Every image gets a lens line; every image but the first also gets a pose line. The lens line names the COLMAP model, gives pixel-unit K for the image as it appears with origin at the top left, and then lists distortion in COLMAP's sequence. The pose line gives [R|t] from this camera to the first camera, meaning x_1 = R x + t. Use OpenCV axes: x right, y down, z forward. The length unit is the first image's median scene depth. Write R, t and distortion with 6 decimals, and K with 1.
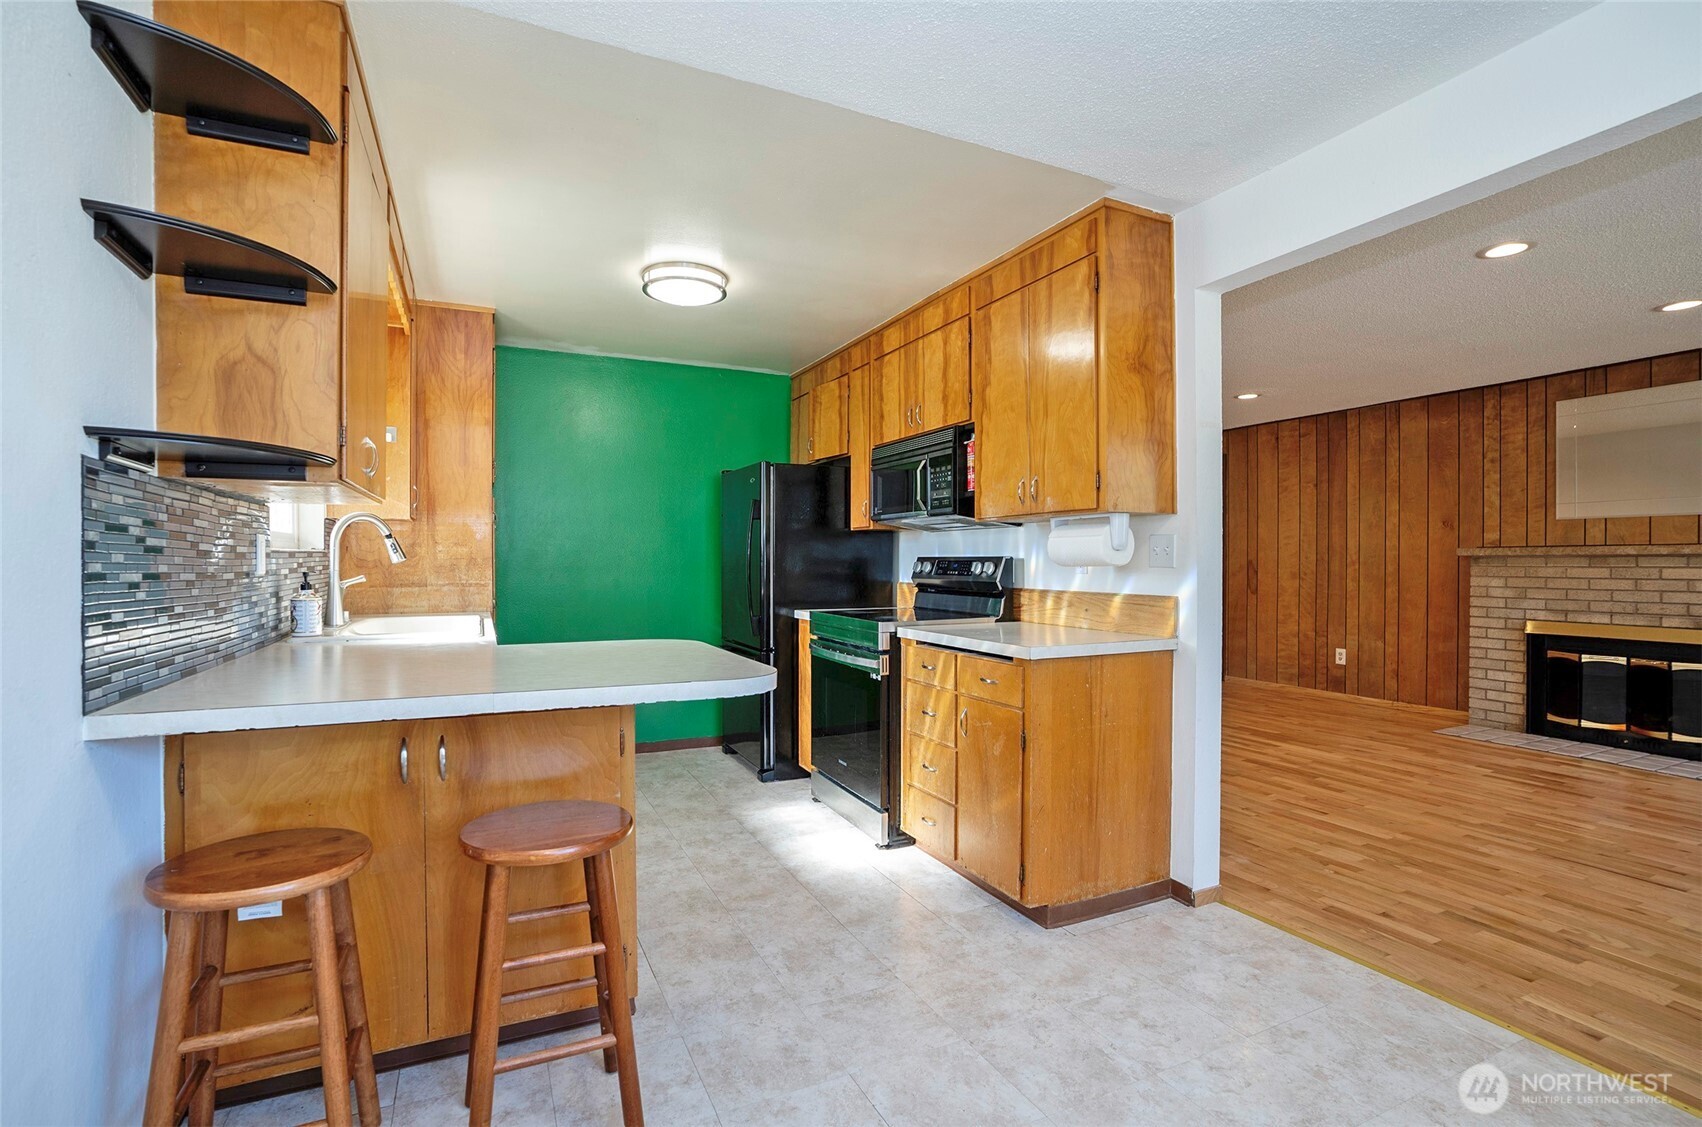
lens RADIAL K [[804.8, 0, 845.7], [0, 804.8, 561.8], [0, 0, 1]] dist [-0.034703, 0.006769]
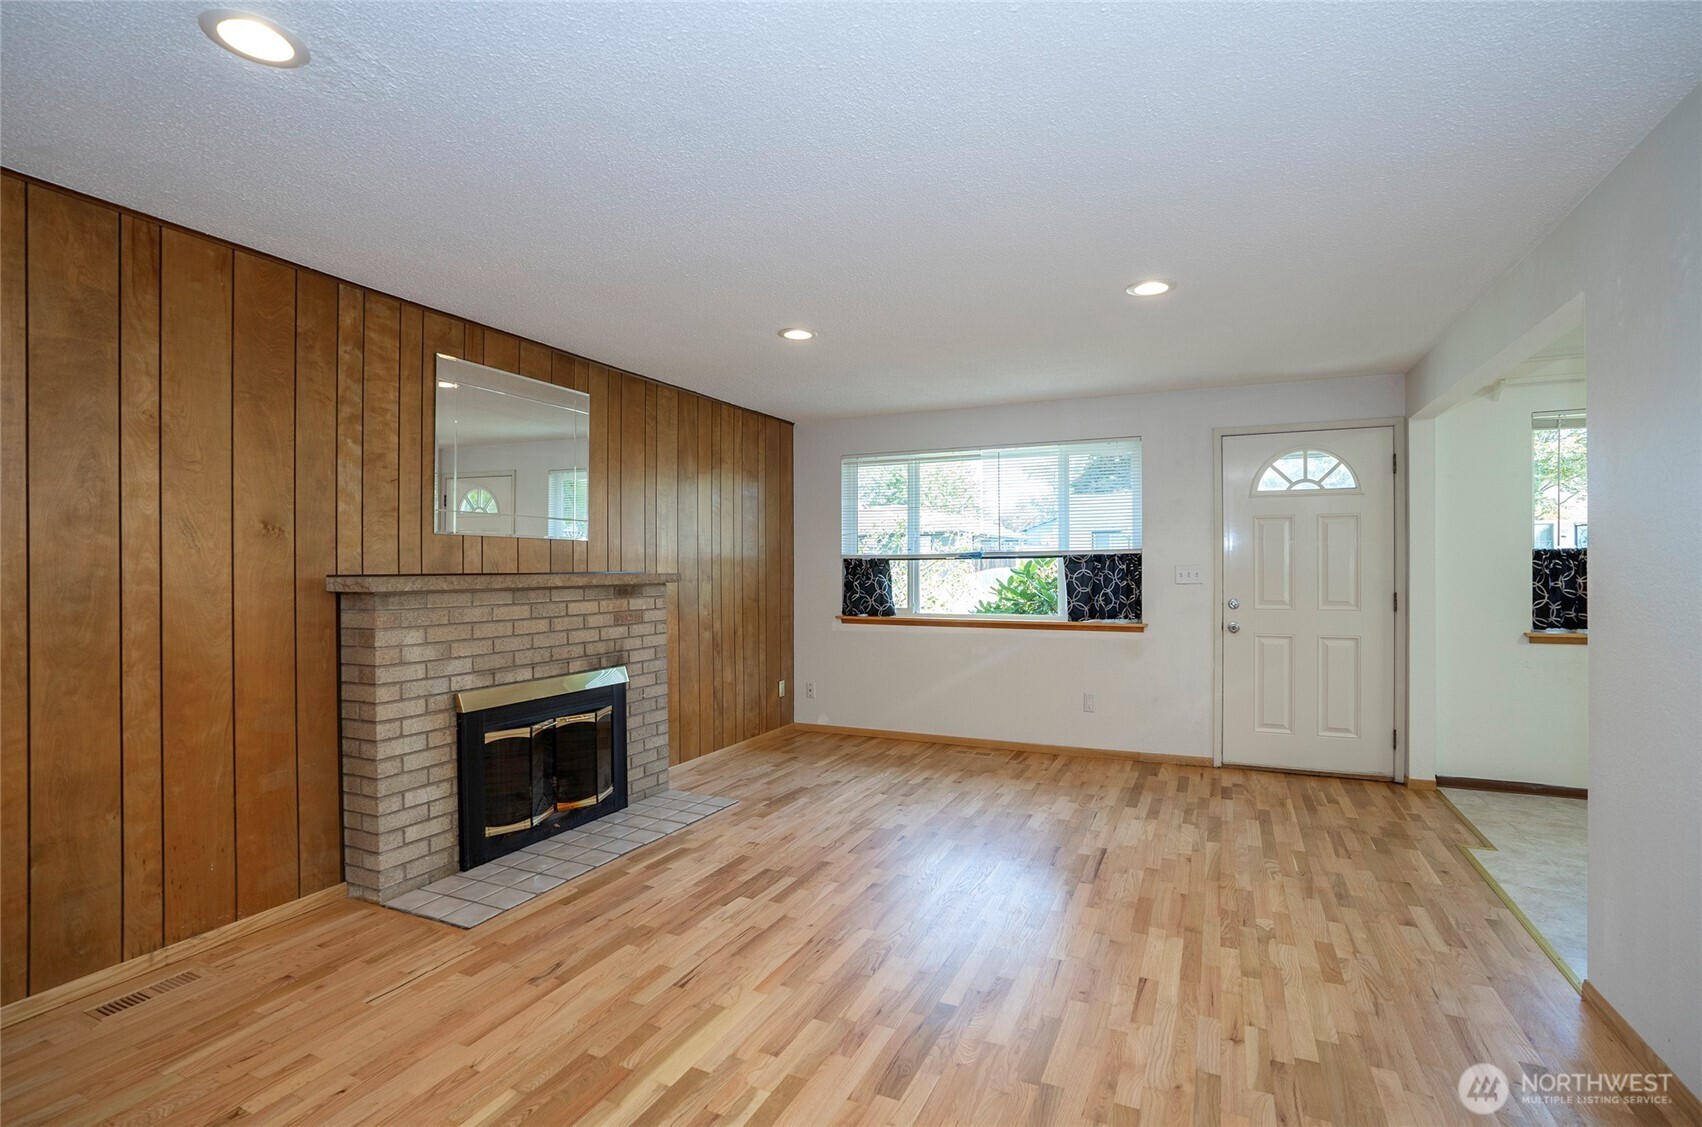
lens RADIAL K [[804.8, 0, 846.9], [0, 804.8, 571.1], [0, 0, 1]] dist [-0.034703, 0.006769]
pose [[-0.642563, 0.002081, 0.766230, 0.225326], [0.005150, 0.999985, 0.001603, -0.027793], [-0.766216, 0.004976, -0.642564, 1.463126]]
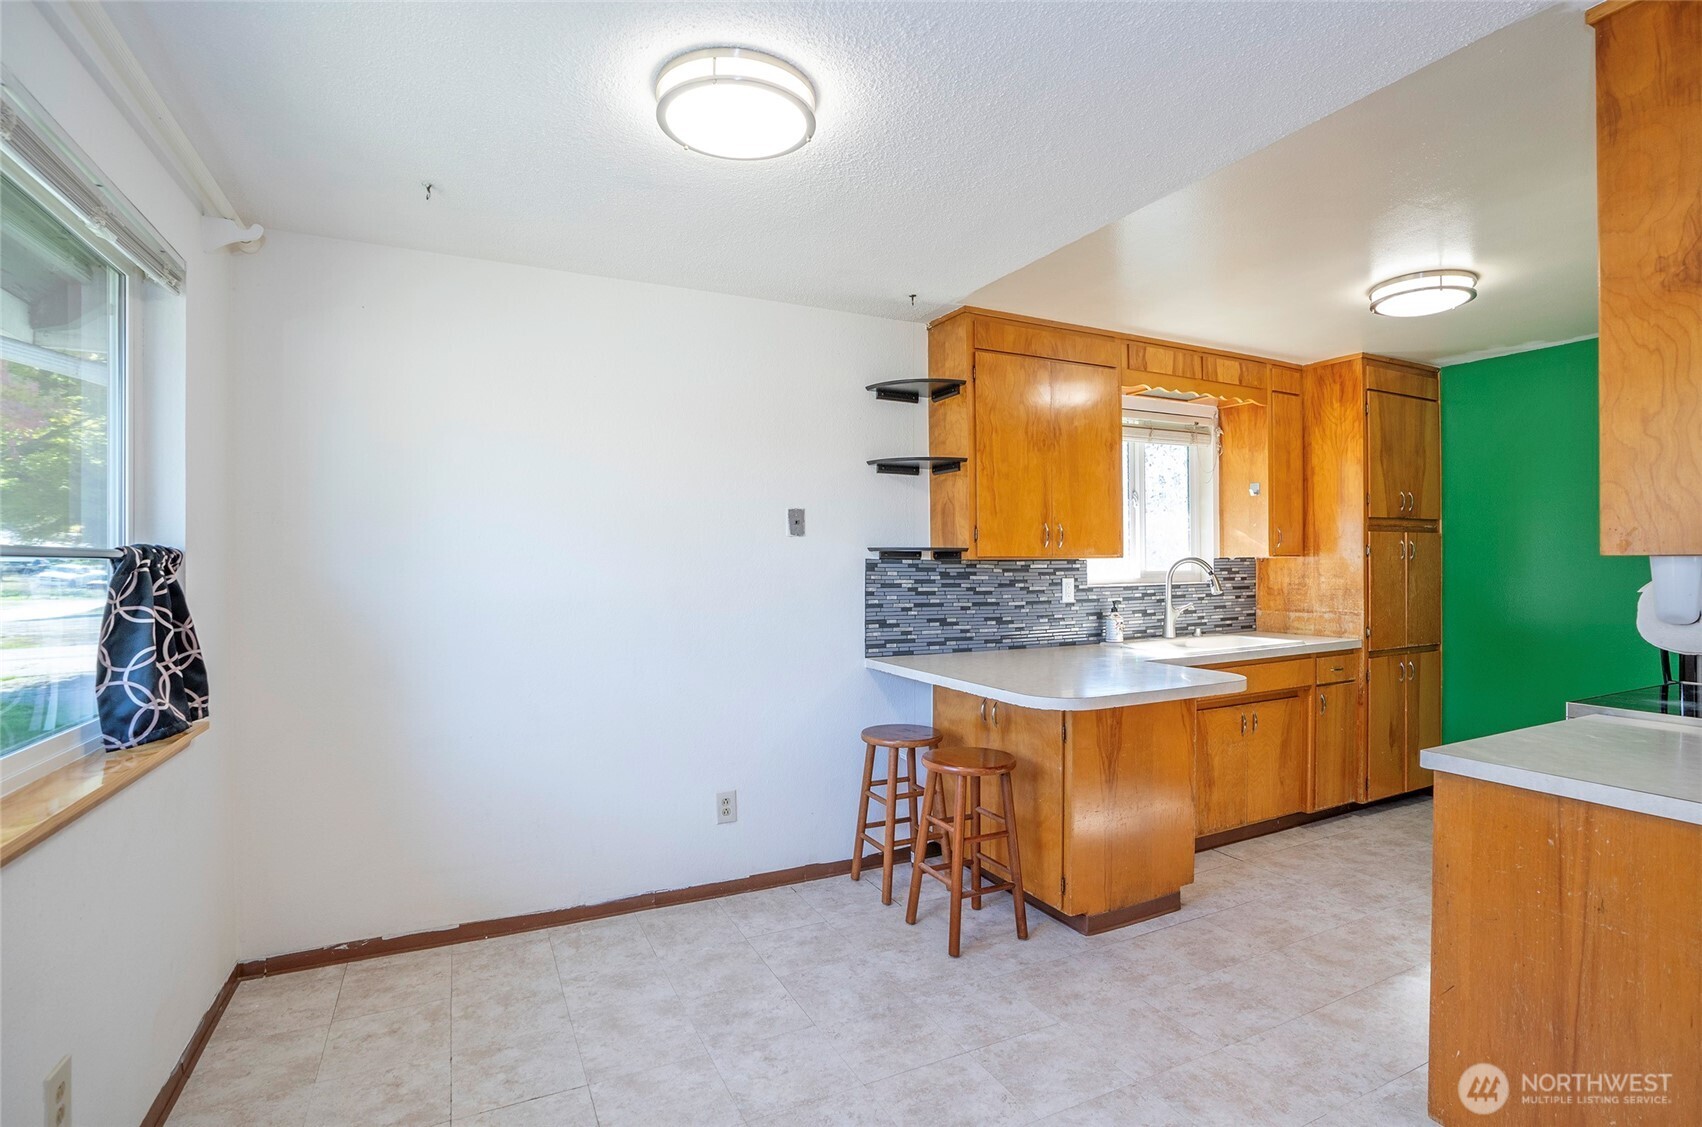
lens RADIAL K [[804.8, 0, 864.3], [0, 804.8, 574.0], [0, 0, 1]] dist [-0.034703, 0.006769]
pose [[0.035236, 0.010173, -0.999327, 0.557454], [0.004872, 0.999935, 0.010350, -0.037199], [0.999367, -0.005233, 0.035184, 0.290968]]
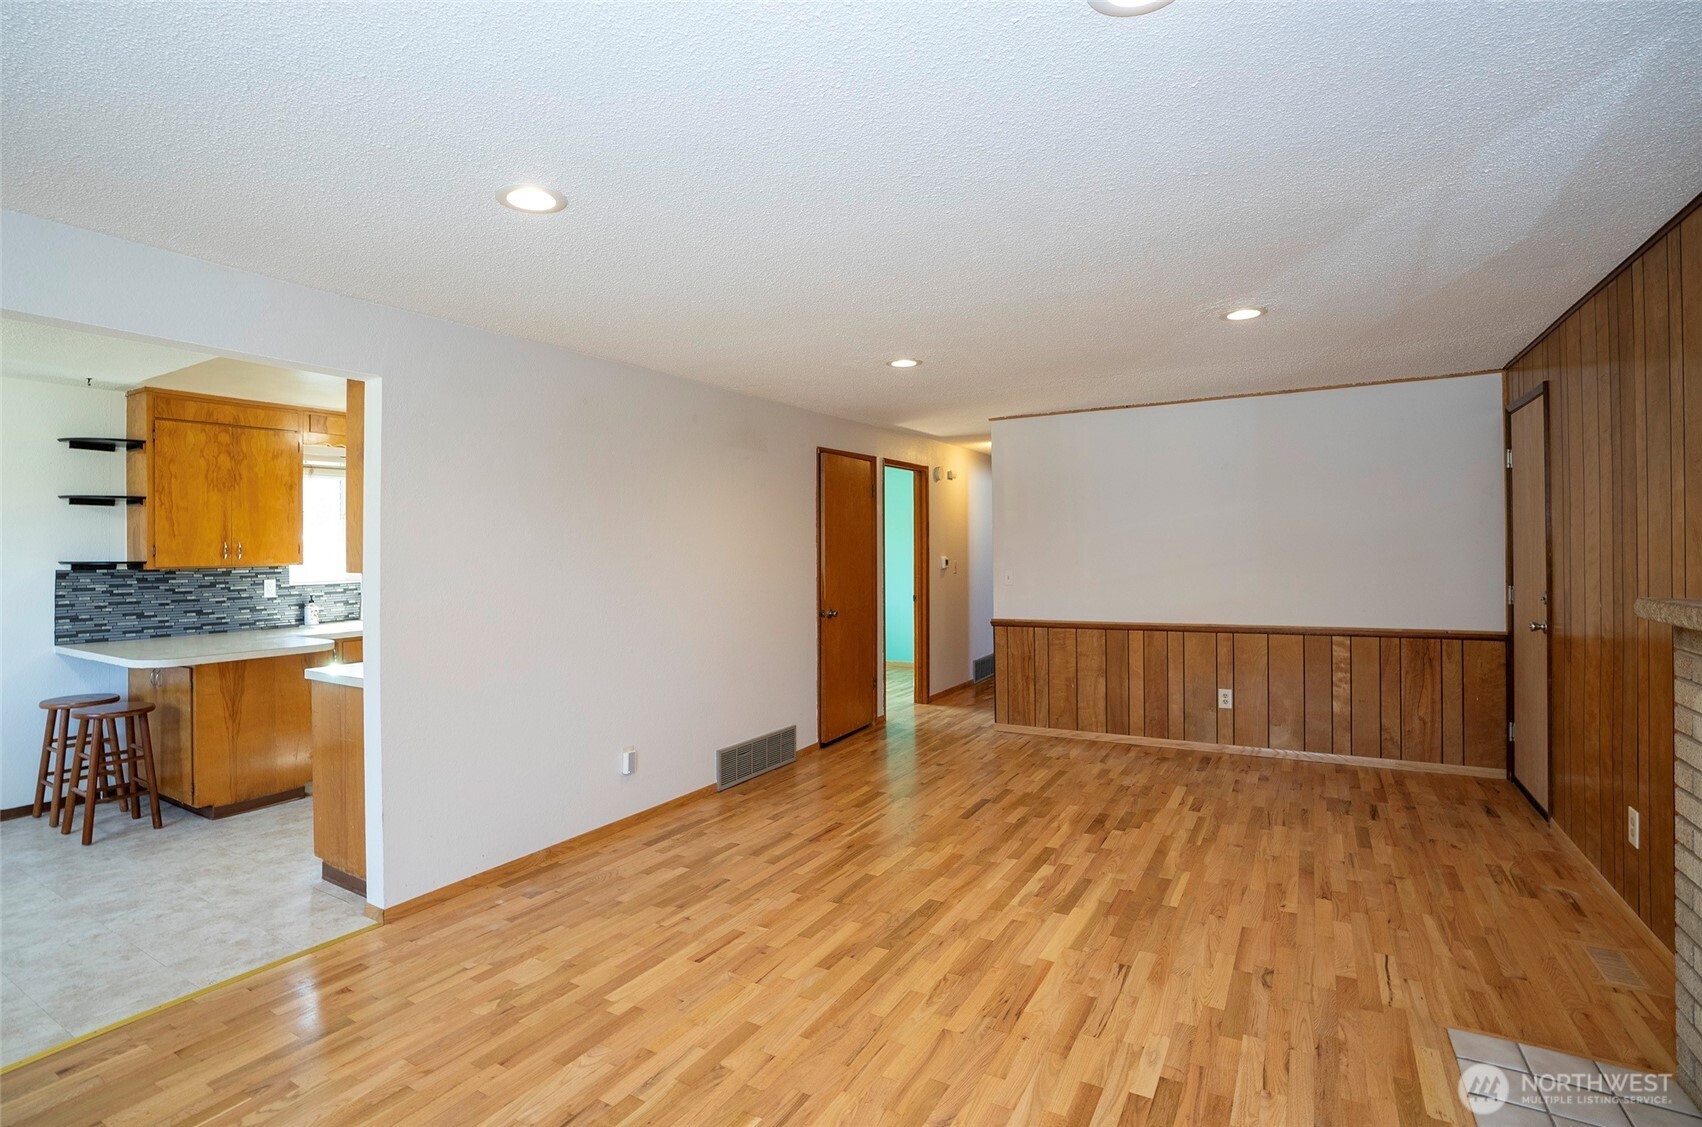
lens RADIAL K [[804.8, 0, 801.5], [0, 804.8, 536.7], [0, 0, 1]] dist [-0.034703, 0.006769]
pose [[0.529765, -0.017784, -0.847958, 1.171885], [0.012089, 0.999837, -0.013417, -0.063255], [0.848058, -0.003143, 0.529894, 0.617414]]
